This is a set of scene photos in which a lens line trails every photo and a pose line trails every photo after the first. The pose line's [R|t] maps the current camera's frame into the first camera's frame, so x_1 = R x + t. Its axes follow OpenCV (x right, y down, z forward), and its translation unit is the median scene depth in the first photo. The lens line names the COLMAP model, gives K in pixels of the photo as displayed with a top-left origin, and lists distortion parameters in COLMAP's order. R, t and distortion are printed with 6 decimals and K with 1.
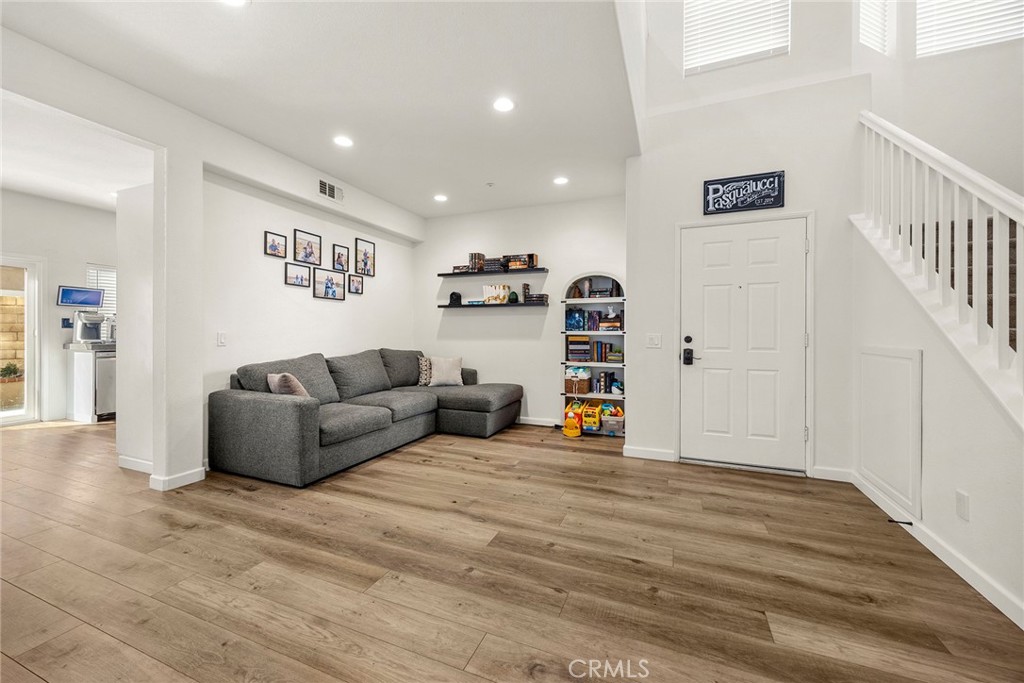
lens RADIAL K [[400.2, 0, 510.8], [0, 400.2, 333.7], [0, 0, 1]] dist [0.001884, 0.000180]
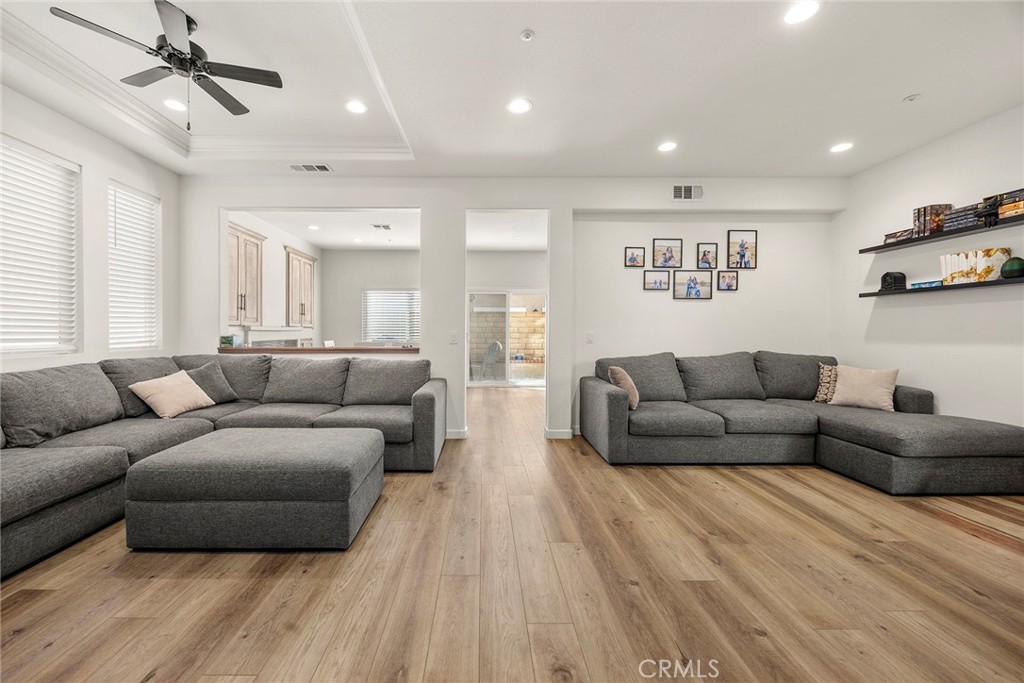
lens RADIAL K [[399.5, 0, 483.0], [0, 399.5, 334.7], [0, 0, 1]] dist [-0.001342, -0.000141]
pose [[0.377413, 0.002853, -0.926041, 0.272266], [-0.001245, 0.999996, 0.002573, 0.000406], [0.926044, 0.000182, 0.377415, 0.135314]]
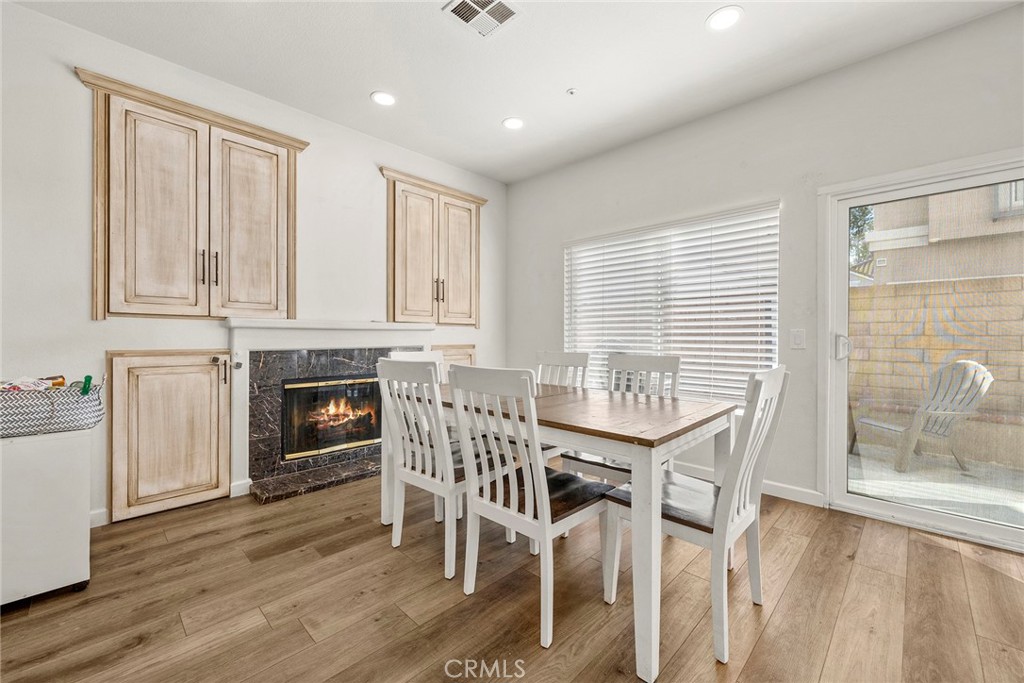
lens RADIAL K [[408.8, 0, 513.2], [0, 408.8, 339.5], [0, 0, 1]] dist [0.000575, 0.000301]
pose [[-0.377013, 0.002347, -0.926205, -0.752235], [-0.007149, 0.999960, 0.005443, 0.003682], [0.926180, 0.008674, -0.376981, 0.560526]]
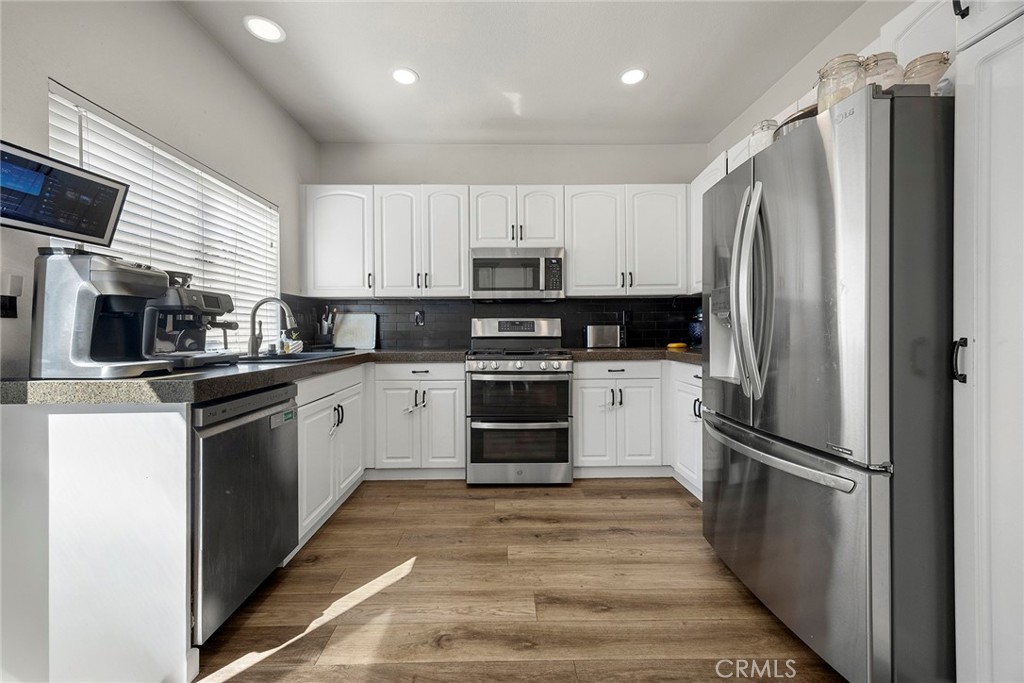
lens RADIAL K [[404.5, 0, 510.8], [0, 404.5, 333.4], [0, 0, 1]] dist [0.001487, -0.000334]
pose [[0.917301, -0.010189, 0.398064, -1.072163], [0.010343, 0.999945, 0.001761, -0.001600], [-0.398060, 0.002502, 0.917356, 0.761704]]
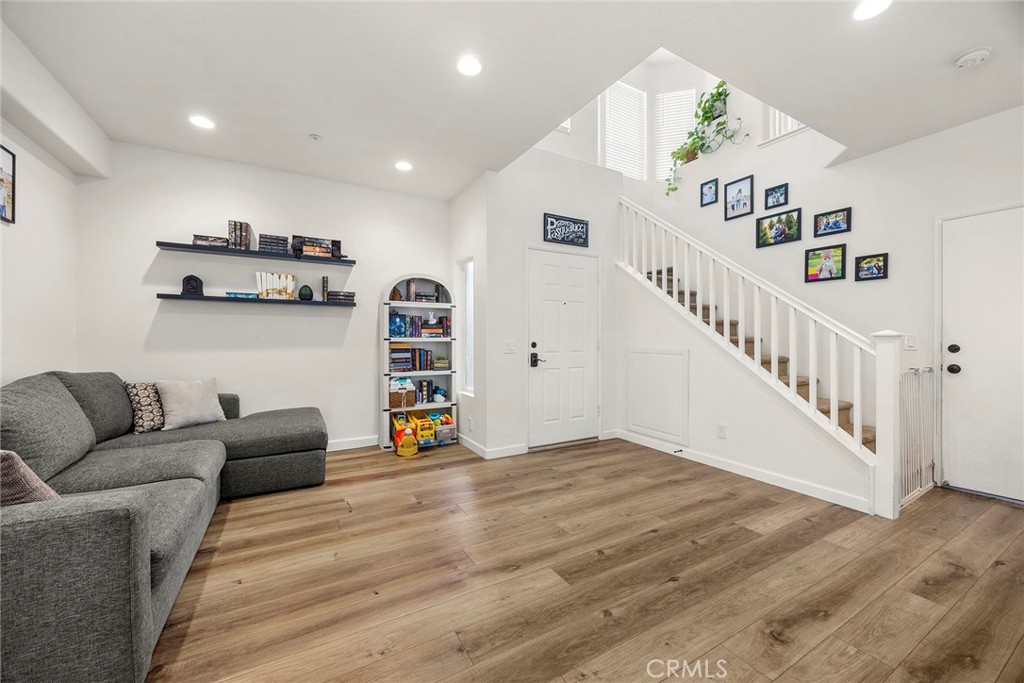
lens RADIAL K [[389.8, 0, 511.7], [0, 389.8, 338.7], [0, 0, 1]] dist [-0.002703, -0.000245]
pose [[0.616268, 0.000351, 0.787536, -0.382399], [0.004112, 0.999985, -0.003664, 0.000058], [-0.787526, 0.005496, 0.616257, 0.276390]]
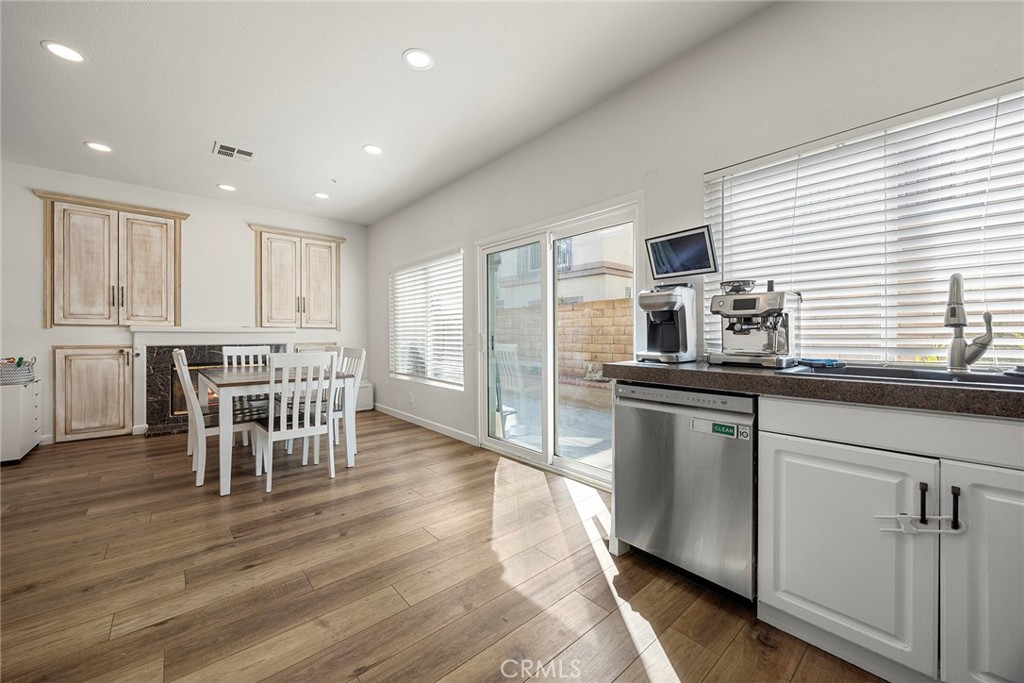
lens RADIAL K [[389.8, 0, 511.7], [0, 389.8, 338.7], [0, 0, 1]] dist [-0.002703, -0.000245]
pose [[-0.446428, 0.002005, -0.894817, -0.717374], [-0.004738, 0.999978, 0.004605, -0.000151], [0.894807, 0.006296, -0.446408, 1.220717]]
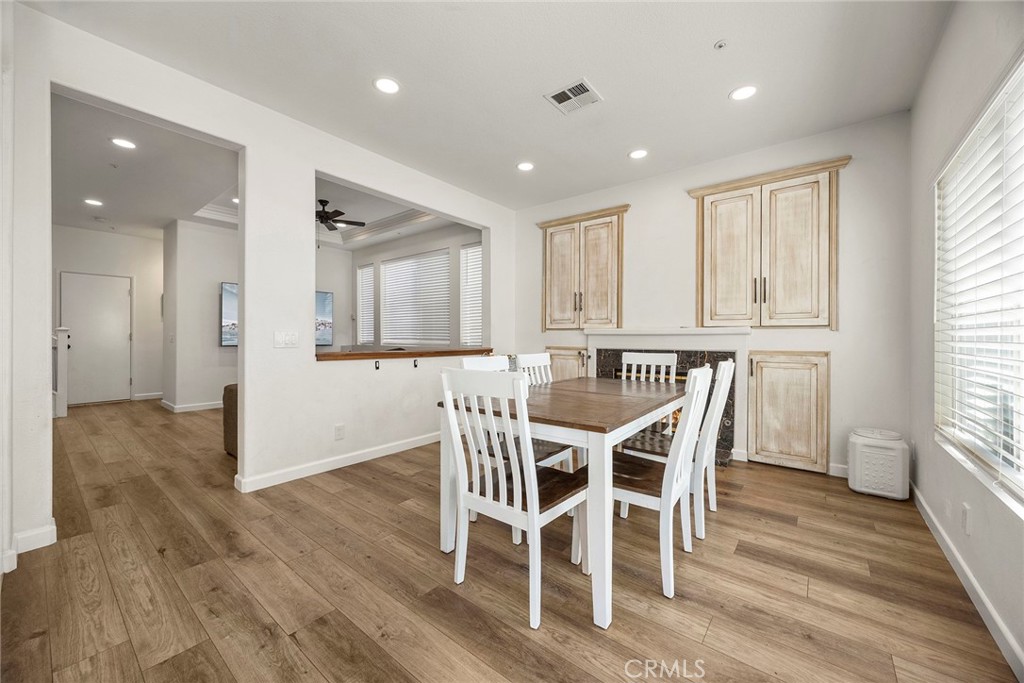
lens RADIAL K [[389.8, 0, 511.7], [0, 389.8, 338.7], [0, 0, 1]] dist [-0.002703, -0.000245]
pose [[-0.960208, -0.008648, 0.279152, -1.264827], [-0.006976, 0.999951, 0.006982, -0.003446], [-0.279199, 0.004757, -0.960221, 0.963230]]
